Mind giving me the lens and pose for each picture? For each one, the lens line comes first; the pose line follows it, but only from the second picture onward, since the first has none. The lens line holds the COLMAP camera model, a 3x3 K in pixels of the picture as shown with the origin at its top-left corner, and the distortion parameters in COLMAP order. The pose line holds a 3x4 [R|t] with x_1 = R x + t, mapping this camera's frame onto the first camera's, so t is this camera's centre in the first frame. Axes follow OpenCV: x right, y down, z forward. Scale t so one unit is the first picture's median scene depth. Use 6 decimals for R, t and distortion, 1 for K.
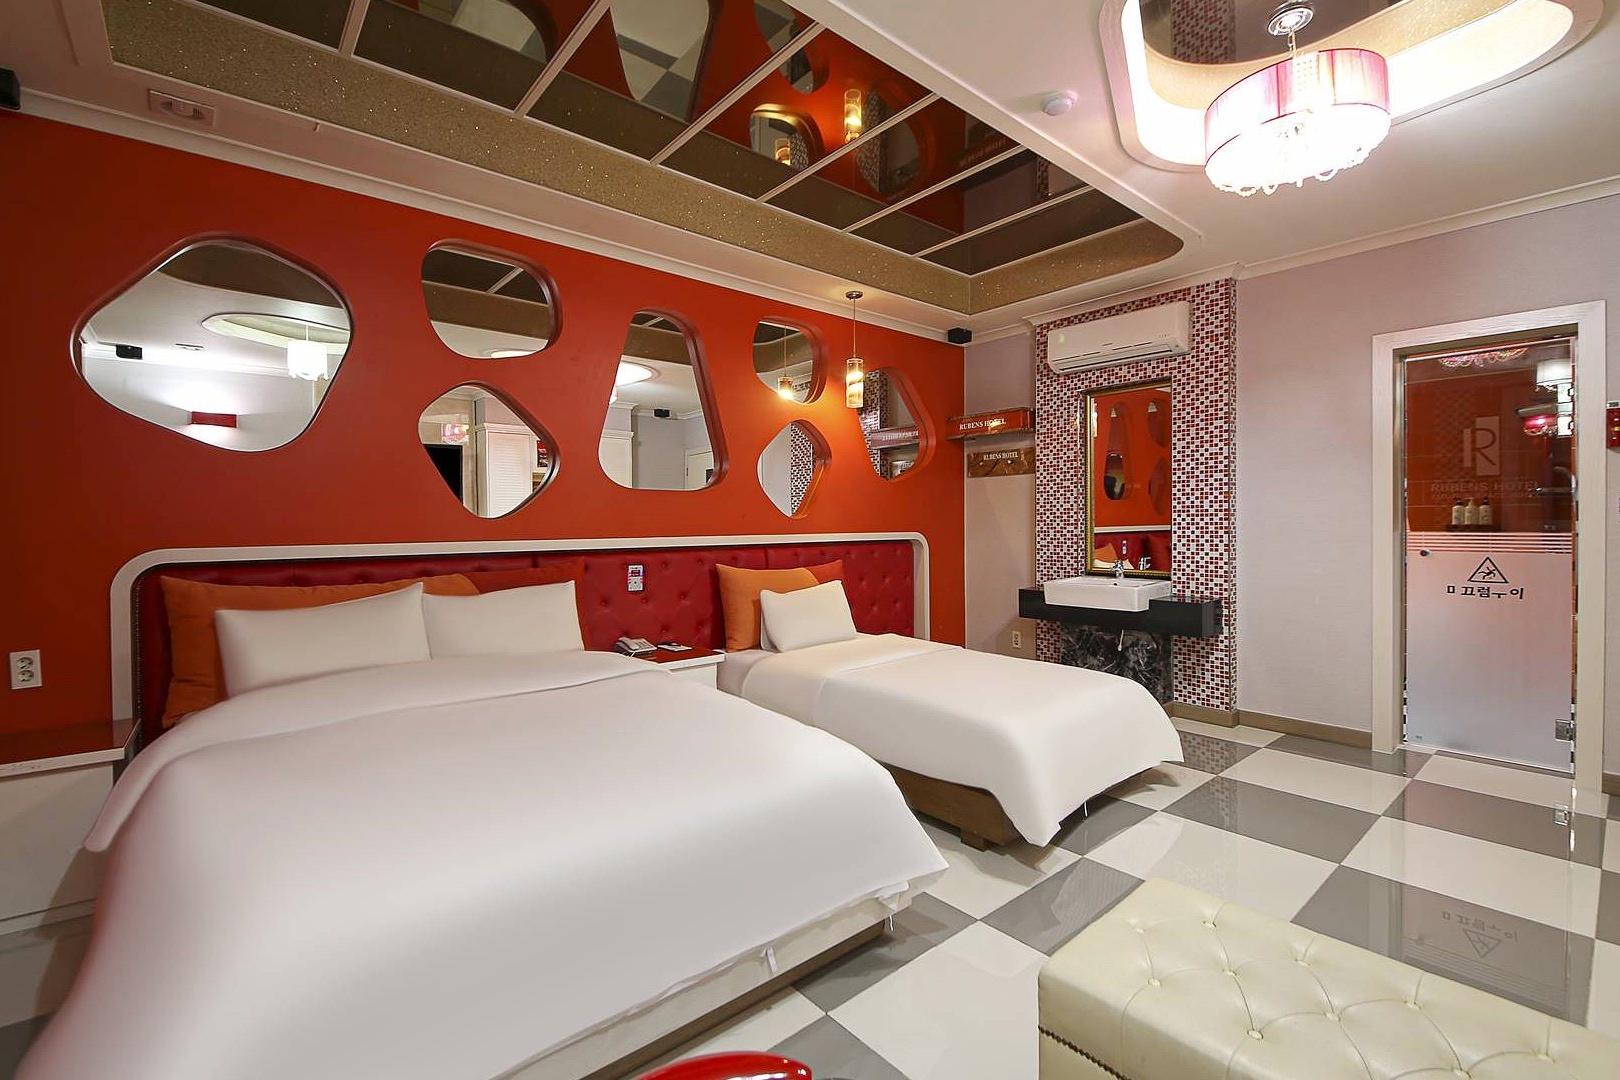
lens RADIAL K [[695.3, 0, 812.2], [0, 695.3, 533.7], [0, 0, 1]] dist [0.020090, -0.018431]
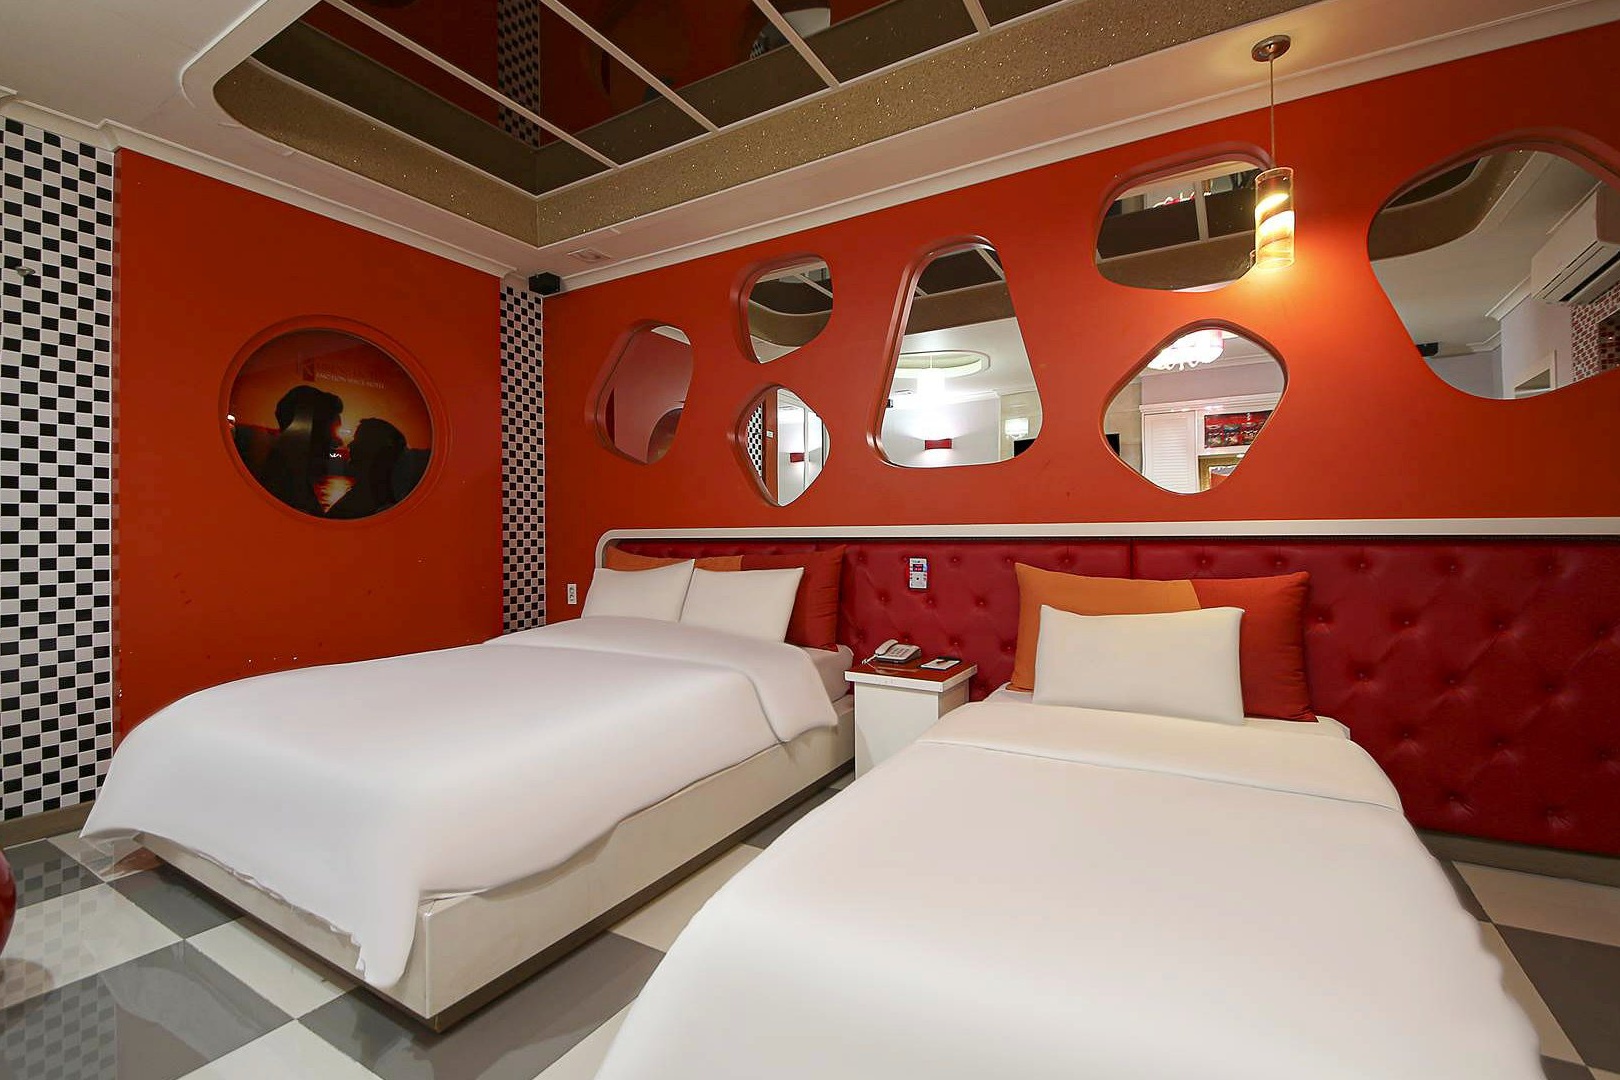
lens RADIAL K [[695.3, 0, 812.2], [0, 695.3, 533.7], [0, 0, 1]] dist [0.020090, -0.018431]
pose [[0.341325, 0.002493, -0.939942, 0.494524], [-0.017051, 0.999848, -0.003540, 0.020622], [0.939791, 0.017235, 0.341316, 0.589309]]
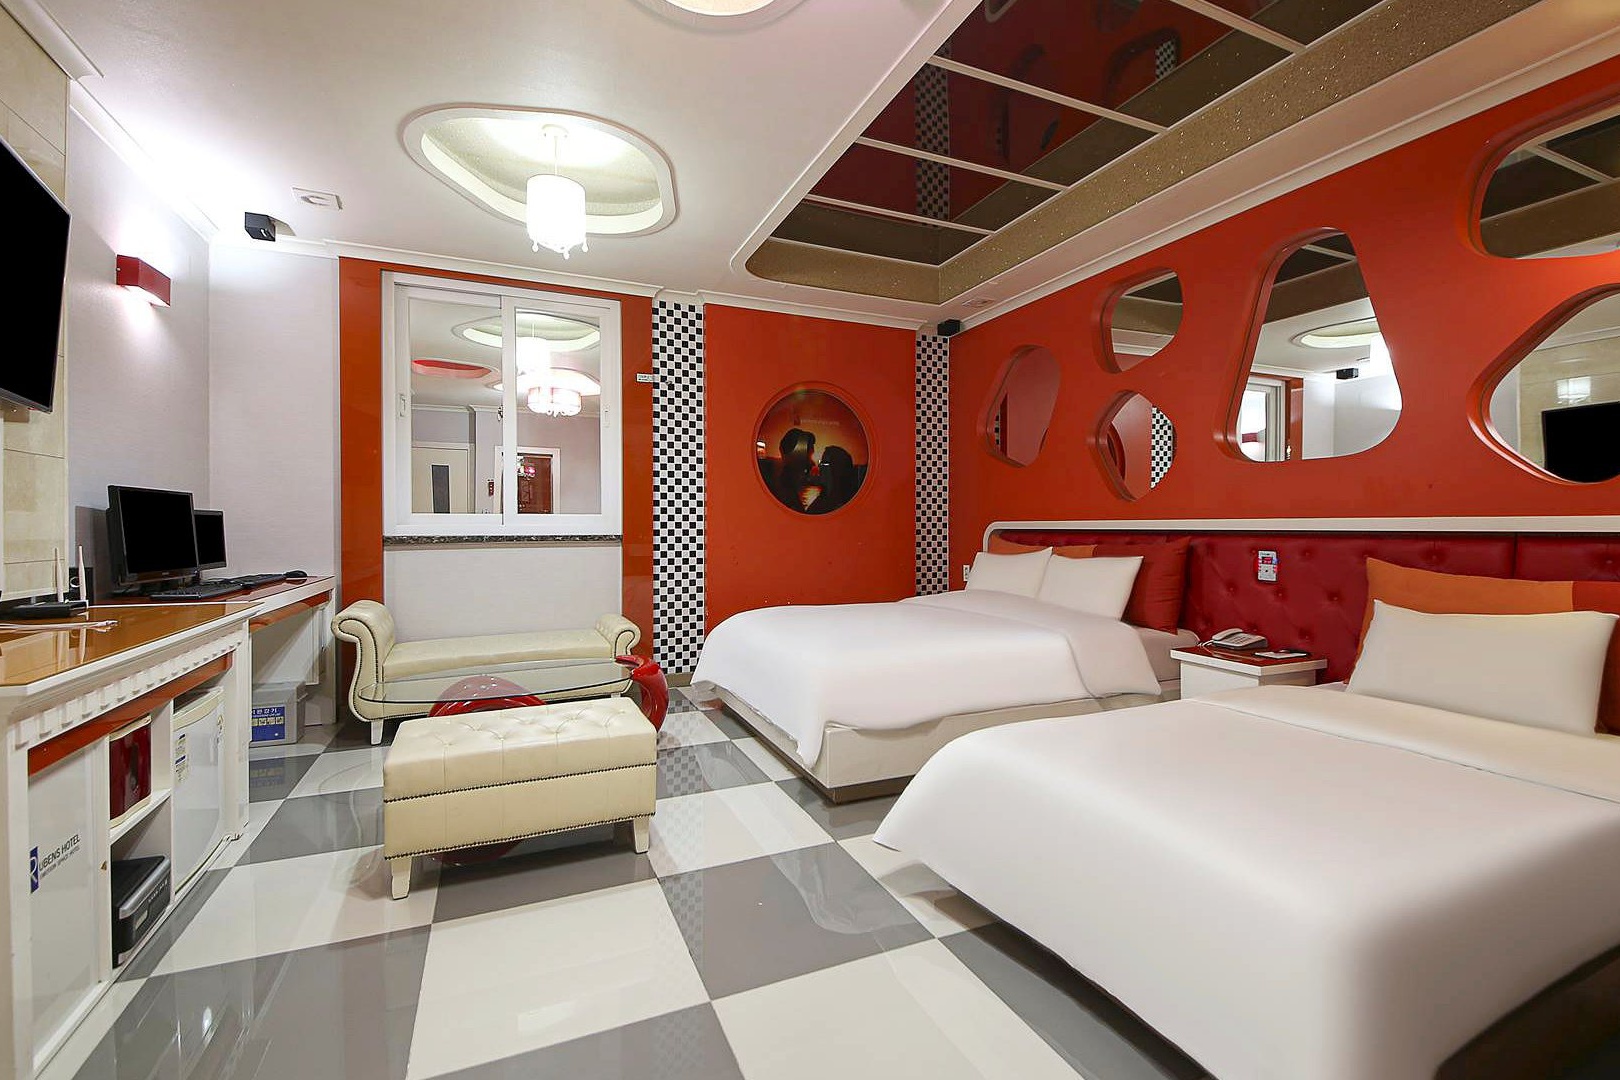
lens RADIAL K [[695.3, 0, 812.2], [0, 695.3, 533.7], [0, 0, 1]] dist [0.020090, -0.018431]
pose [[-0.279754, 0.016316, -0.959933, 0.733531], [-0.020621, 0.999523, 0.022998, 0.015523], [0.959850, 0.026229, -0.279284, 0.698316]]
